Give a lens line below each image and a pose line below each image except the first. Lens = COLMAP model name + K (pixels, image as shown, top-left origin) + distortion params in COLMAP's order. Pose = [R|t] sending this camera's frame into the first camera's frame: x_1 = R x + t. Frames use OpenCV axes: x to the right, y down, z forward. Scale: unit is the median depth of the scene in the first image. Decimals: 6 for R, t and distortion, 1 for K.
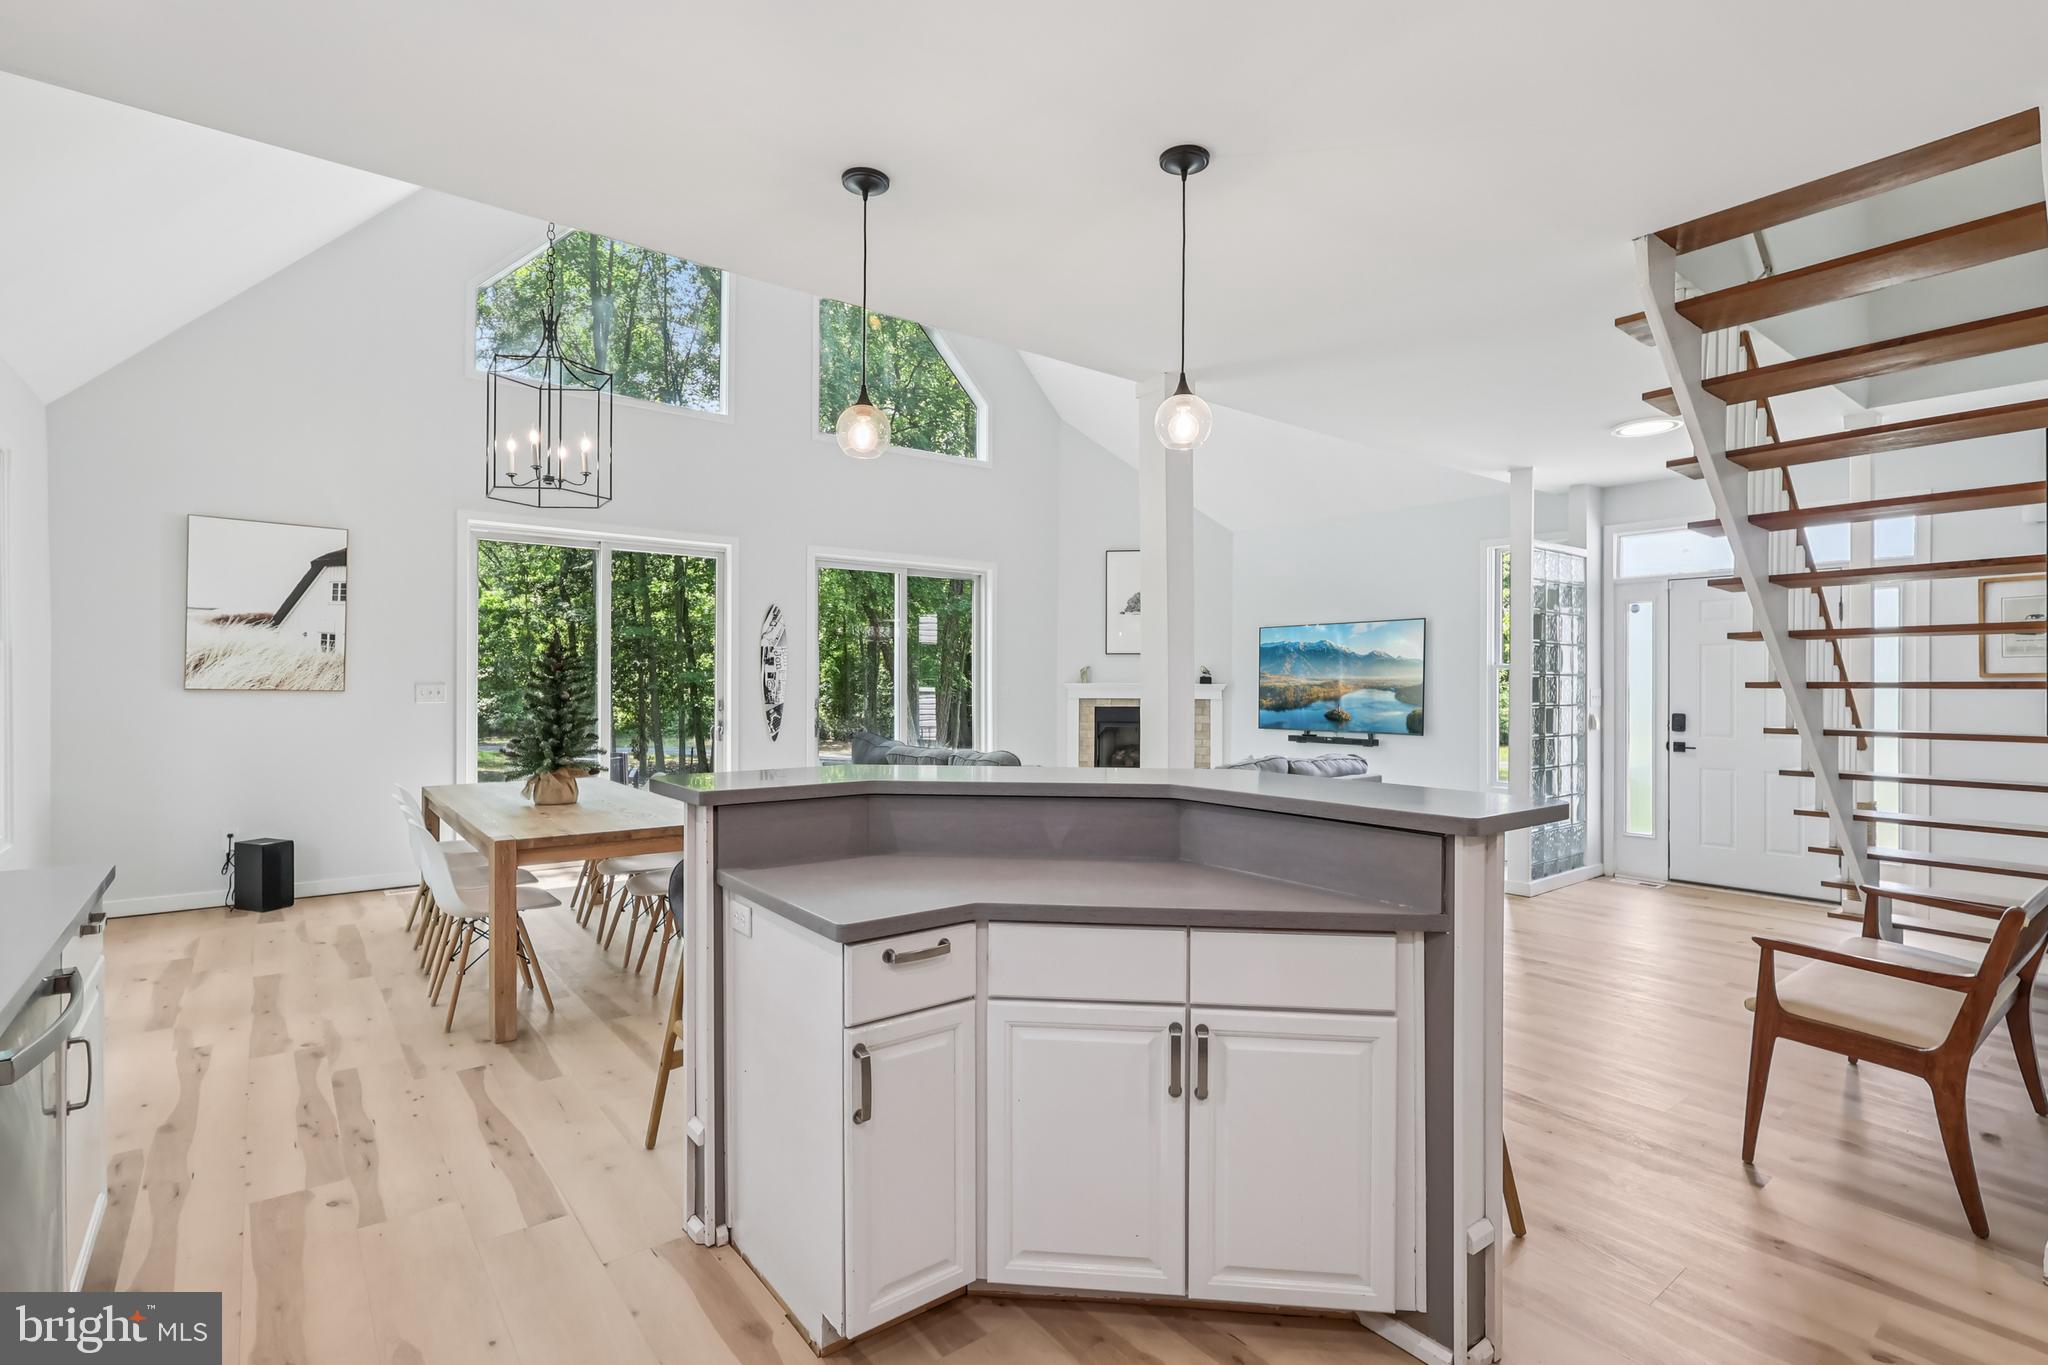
lens RADIAL K [[988.8, 0, 1036.9], [0, 988.8, 689.9], [0, 0, 1]] dist [0.004251, 0.000207]
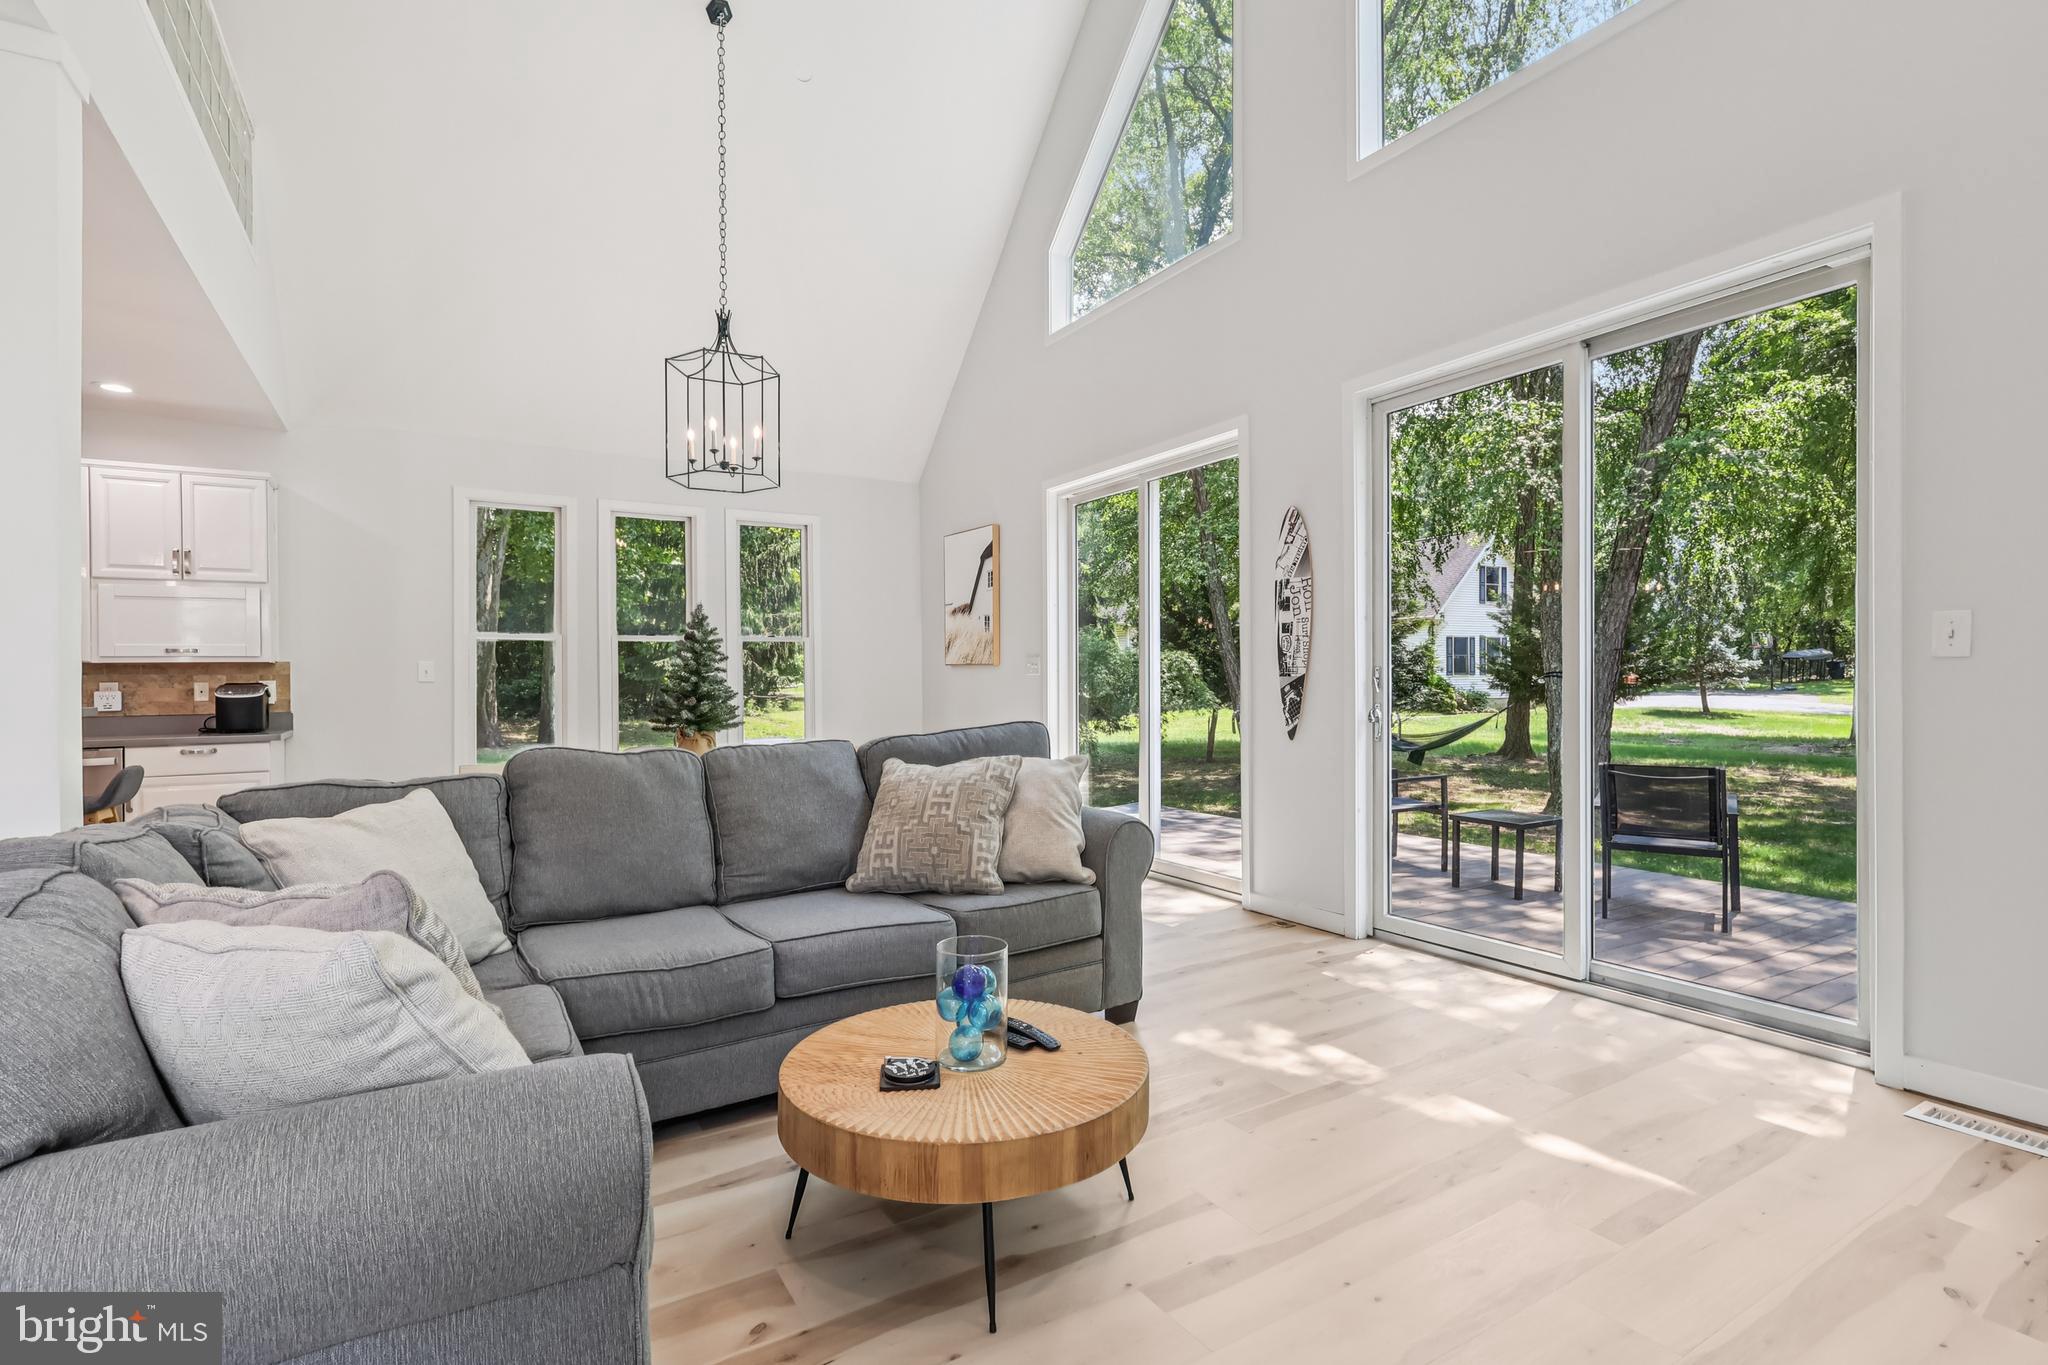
lens RADIAL K [[988.8, 0, 1026.5], [0, 988.8, 686.1], [0, 0, 1]] dist [0.004251, 0.000207]
pose [[-0.138140, 0.005402, -0.990398, 0.435405], [0.006742, 0.999967, 0.004513, 0.021004], [0.990390, -0.006054, -0.138172, 1.200926]]
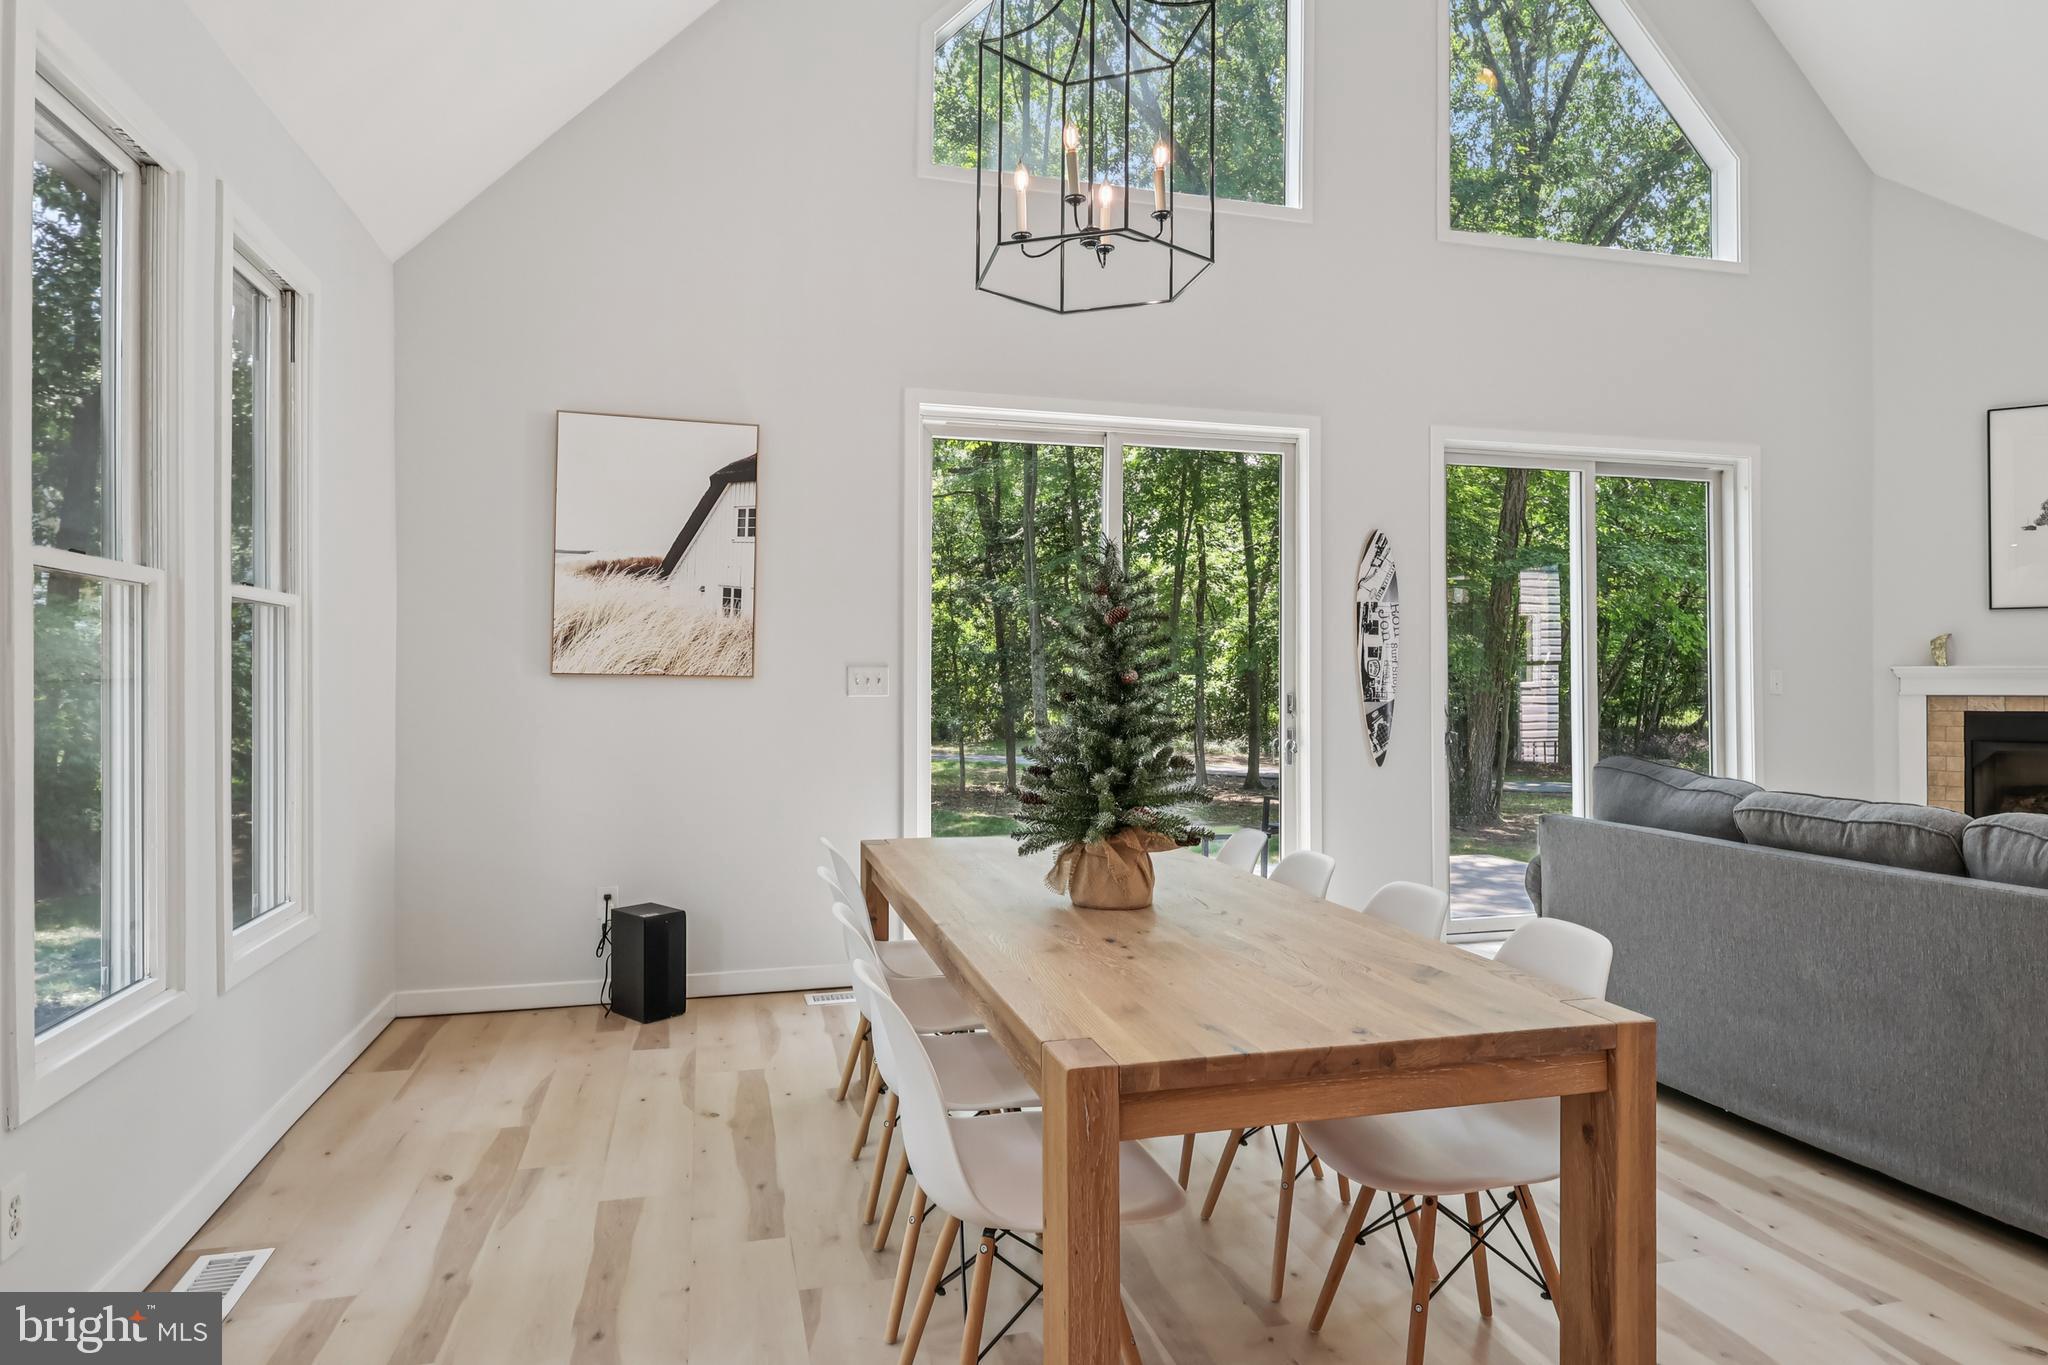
lens RADIAL K [[1184.3, 0, 1008.0], [0, 1184.3, 680.2], [0, 0, 1]] dist [0.000995, -0.000198]
pose [[0.915913, -0.004161, -0.401354, -0.242225], [0.000387, 0.999955, -0.009484, 0.010389], [0.401376, 0.008531, 0.915874, 0.367242]]
